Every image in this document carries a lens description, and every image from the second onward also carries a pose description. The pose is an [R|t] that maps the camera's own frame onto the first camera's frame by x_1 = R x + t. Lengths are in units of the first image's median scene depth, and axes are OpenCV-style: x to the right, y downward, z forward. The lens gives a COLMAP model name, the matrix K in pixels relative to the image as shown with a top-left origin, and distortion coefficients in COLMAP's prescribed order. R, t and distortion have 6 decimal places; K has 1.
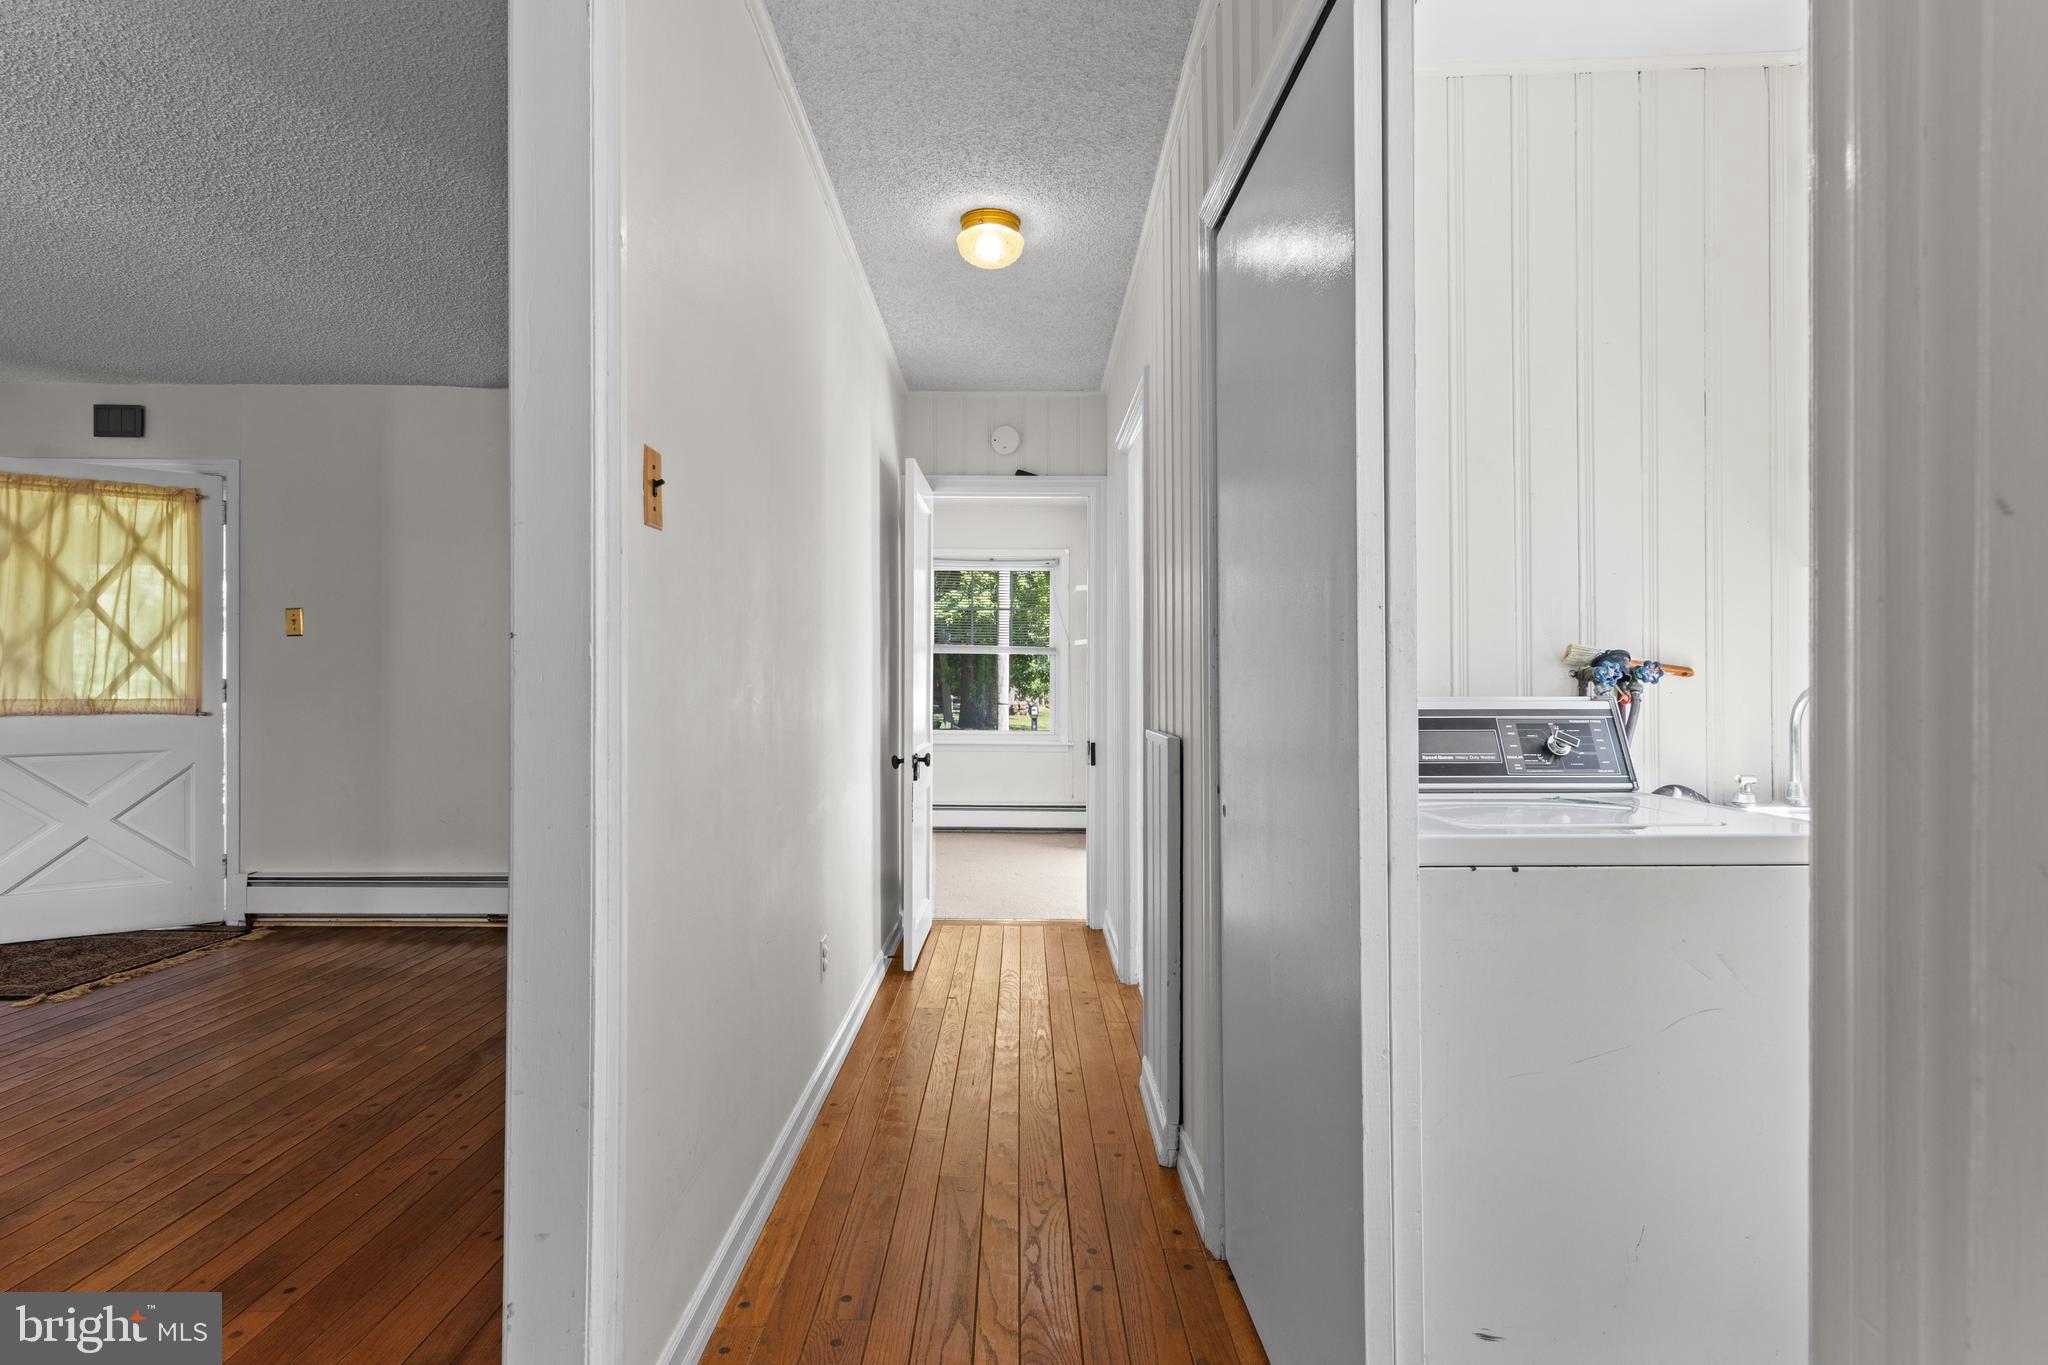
lens RADIAL K [[1055.1, 0, 1008.3], [0, 1055.1, 672.2], [0, 0, 1]] dist [0.012610, -0.004994]
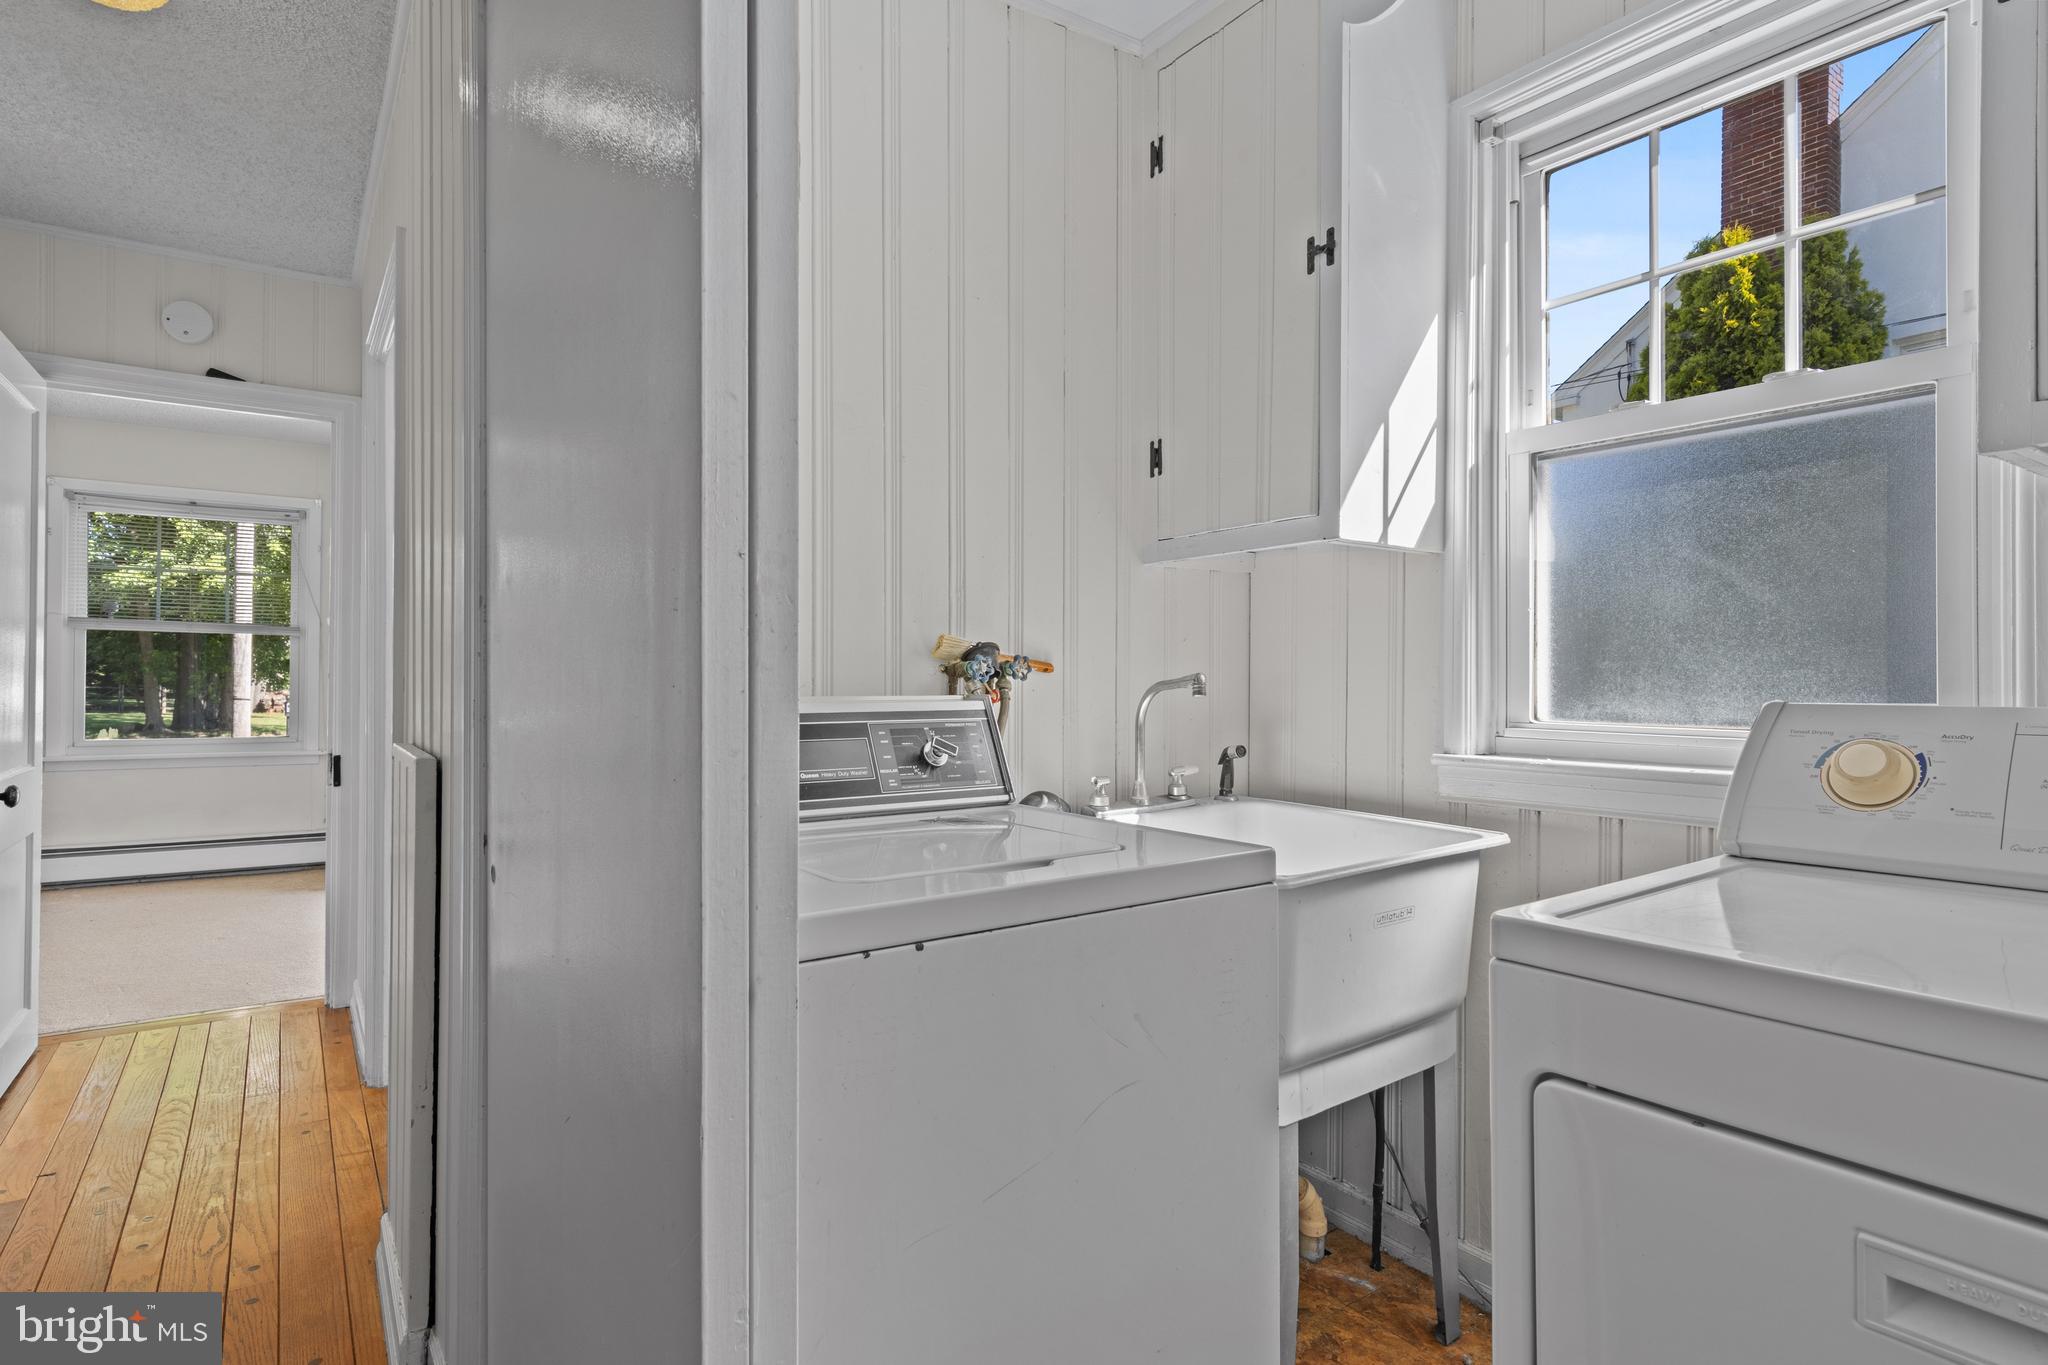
lens RADIAL K [[1055.1, 0, 1031.2], [0, 1055.1, 678.5], [0, 0, 1]] dist [0.012610, -0.004994]
pose [[0.808887, 0.002693, 0.587959, 0.053806], [-0.010966, 0.999885, 0.010507, -0.000322], [-0.587863, -0.014946, 0.808823, 0.167993]]
